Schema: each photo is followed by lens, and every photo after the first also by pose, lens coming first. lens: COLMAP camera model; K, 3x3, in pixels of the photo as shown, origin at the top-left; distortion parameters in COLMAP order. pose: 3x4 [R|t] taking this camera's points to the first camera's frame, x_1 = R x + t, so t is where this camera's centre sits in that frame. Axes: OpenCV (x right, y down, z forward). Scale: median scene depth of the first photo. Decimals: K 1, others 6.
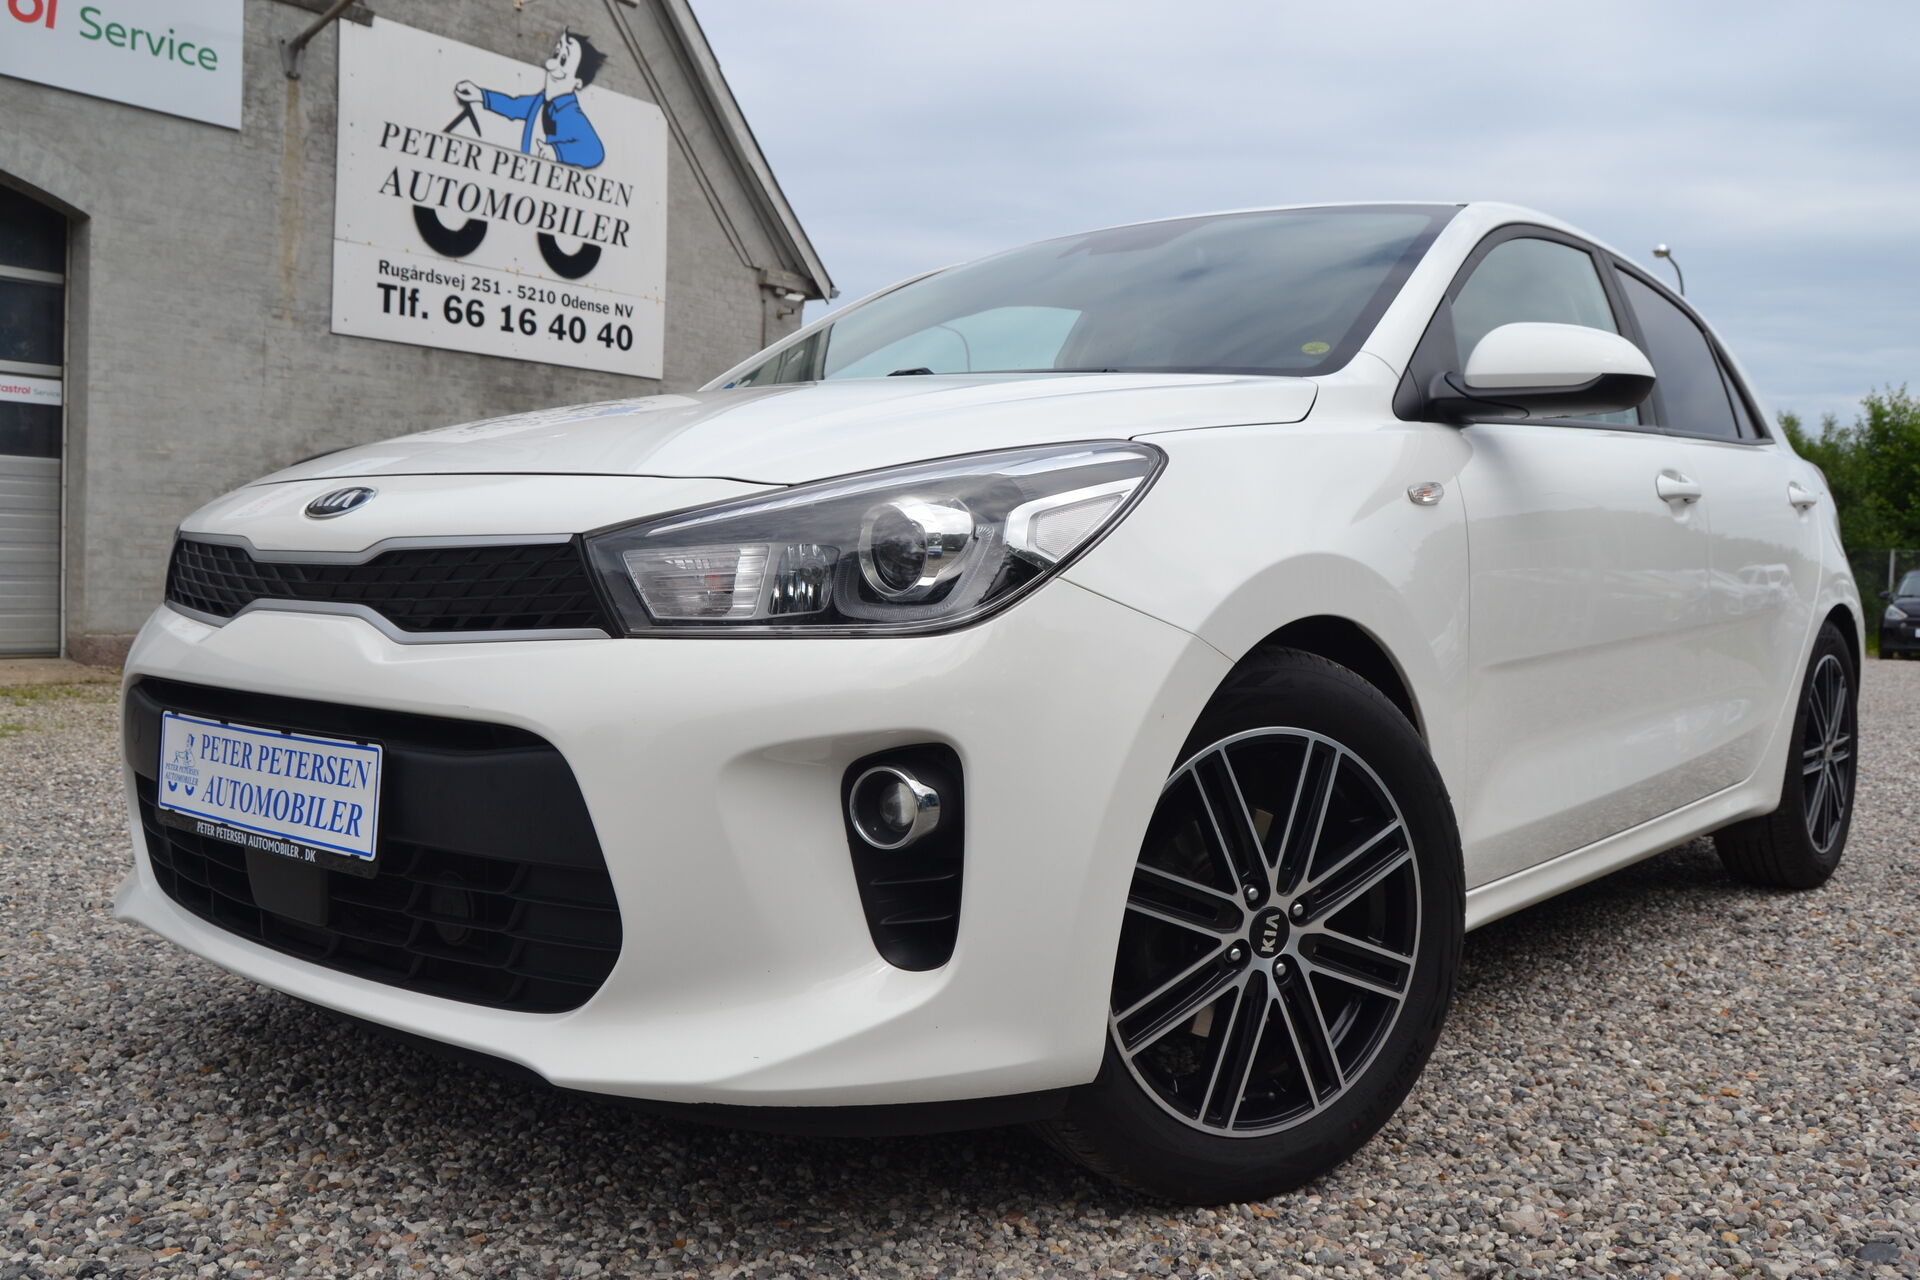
lens RADIAL K [[1687.0, 0, 960.0], [0, 1687.0, 640.0], [0, 0, 1]] dist [-0.087814, 0.035227]
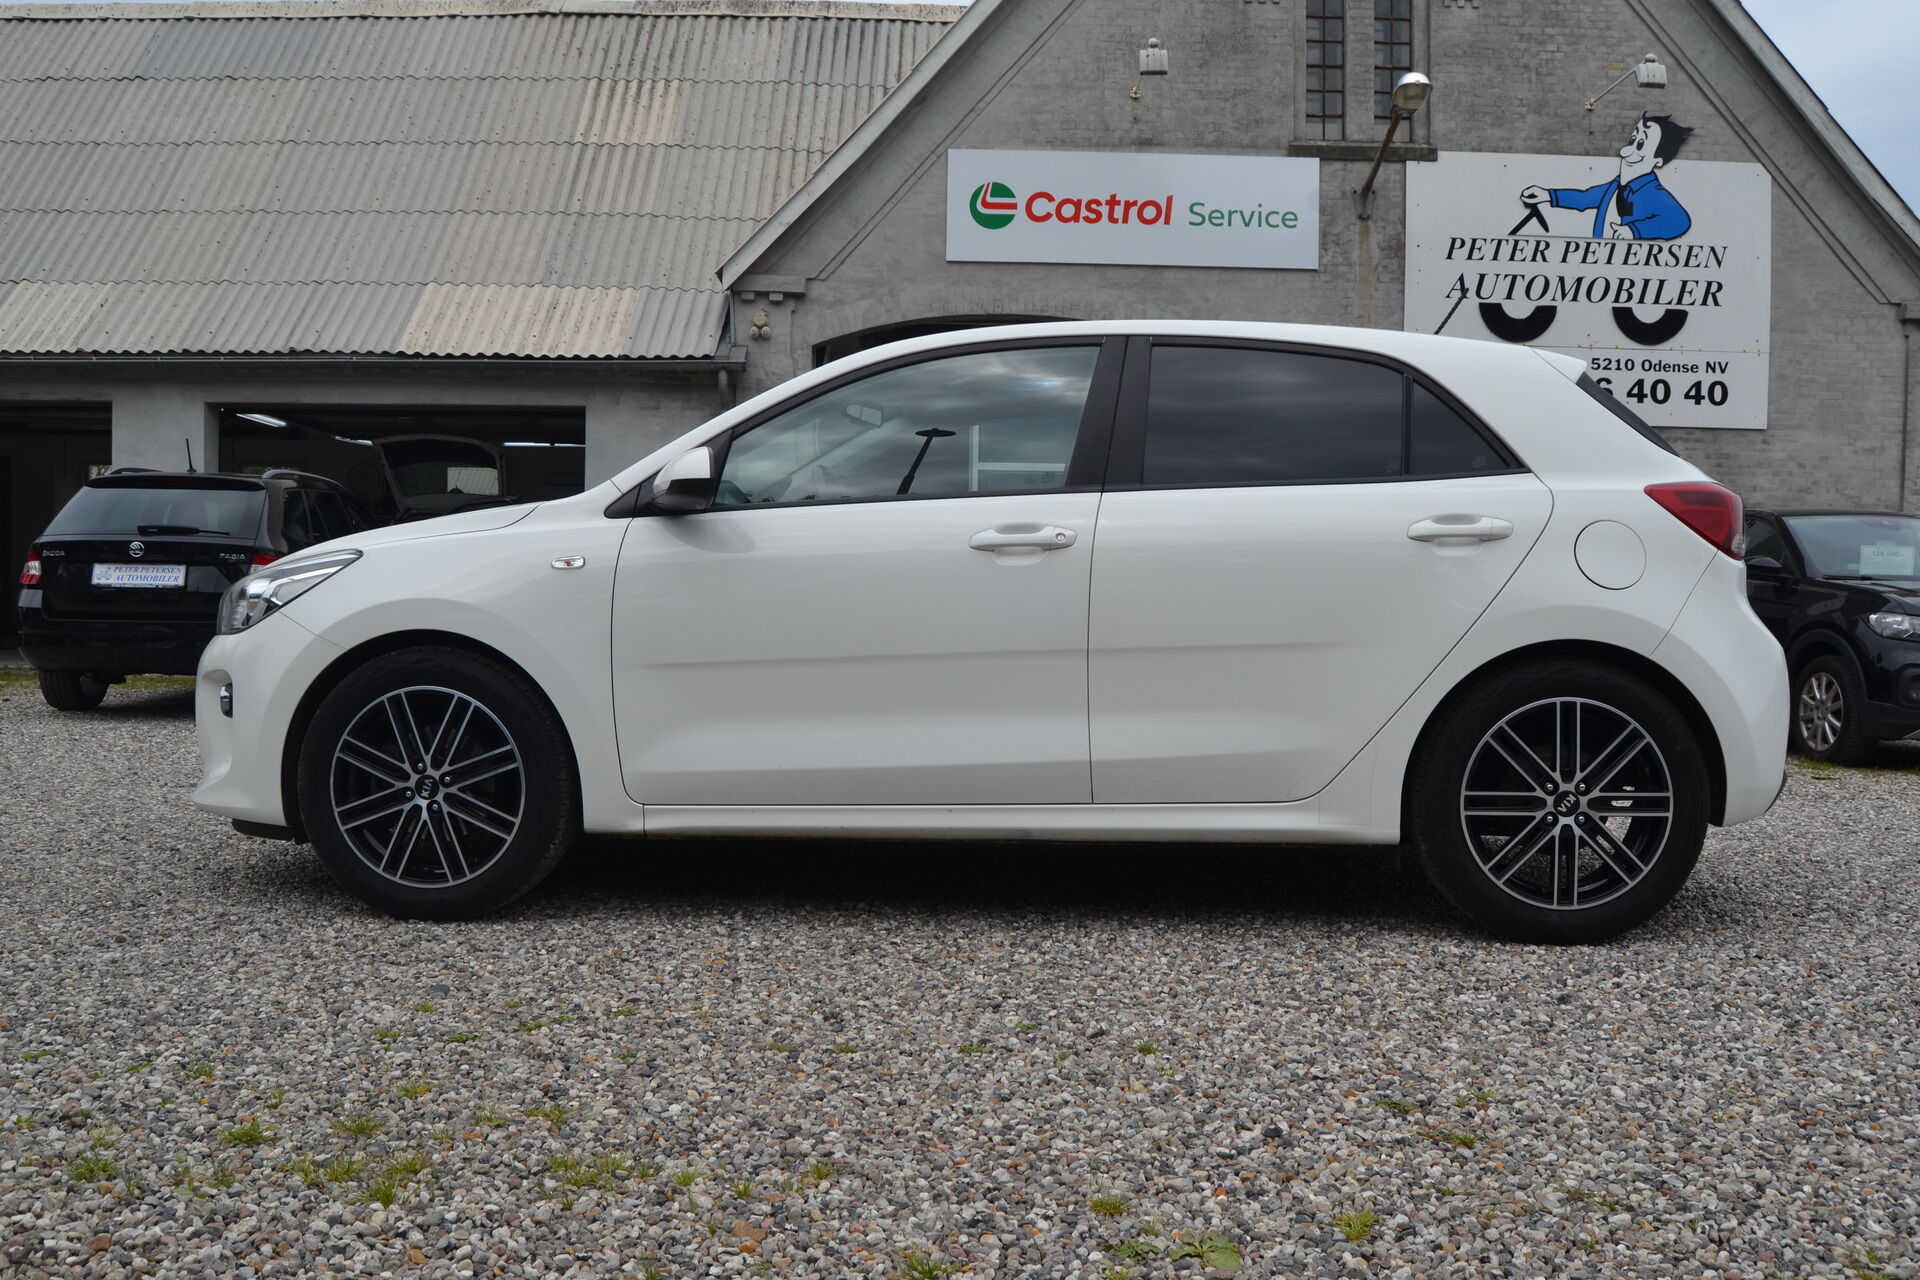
lens RADIAL K [[1573.9, 0, 960.0], [0, 1573.9, 640.0], [0, 0, 1]] dist [-0.069823, 0.014817]
pose [[0.593255, 0.012093, -0.804924, 0.366983], [-0.034567, 0.999348, -0.010463, -0.000878], [0.804272, 0.034031, 0.593286, 0.070054]]
